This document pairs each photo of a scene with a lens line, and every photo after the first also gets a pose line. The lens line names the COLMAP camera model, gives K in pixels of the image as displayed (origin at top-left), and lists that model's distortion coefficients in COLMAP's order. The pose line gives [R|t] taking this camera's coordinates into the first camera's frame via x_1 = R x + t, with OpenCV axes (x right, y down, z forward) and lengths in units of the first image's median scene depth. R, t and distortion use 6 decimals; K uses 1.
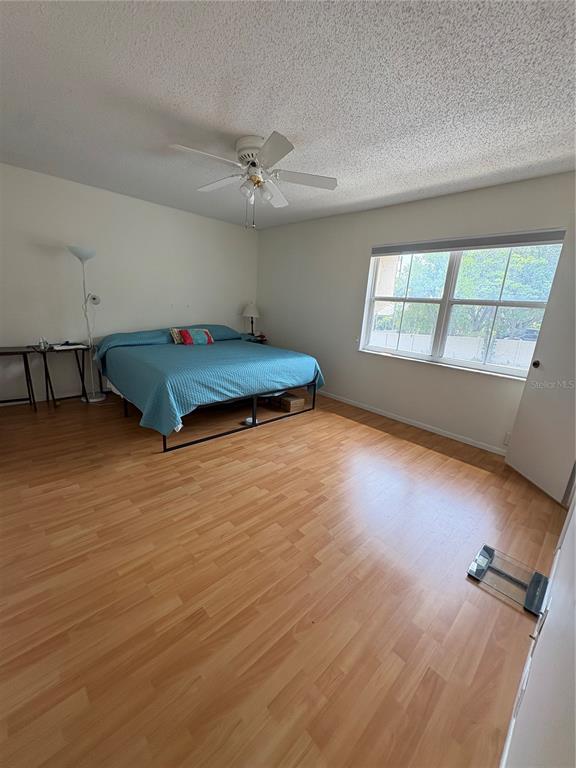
lens RADIAL K [[305.9, 0, 288.0], [0, 305.9, 384.0], [0, 0, 1]] dist [0.002199, 0.000010]
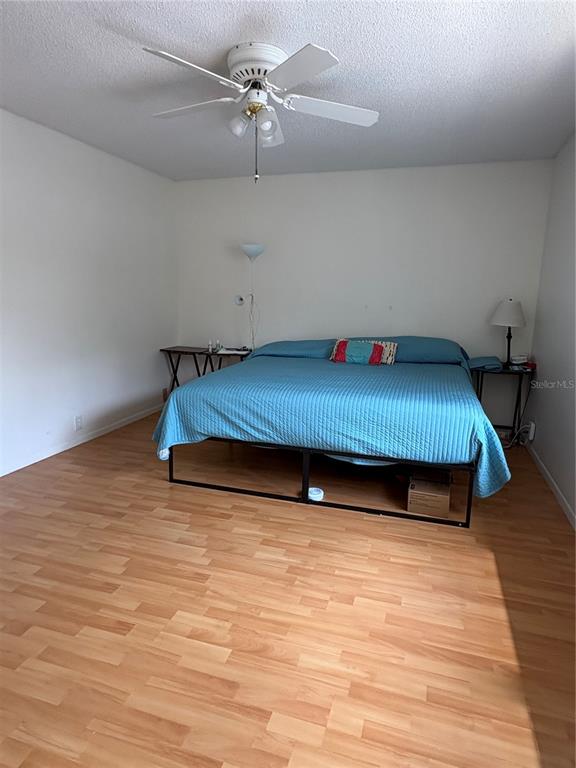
lens RADIAL K [[458.5, 0, 288.0], [0, 458.5, 384.0], [0, 0, 1]] dist [-0.002742, -0.000373]
pose [[0.489353, 0.122141, -0.863490, 0.669817], [-0.213461, 0.976800, 0.017197, -0.101226], [0.845558, 0.175906, 0.504073, 0.542313]]
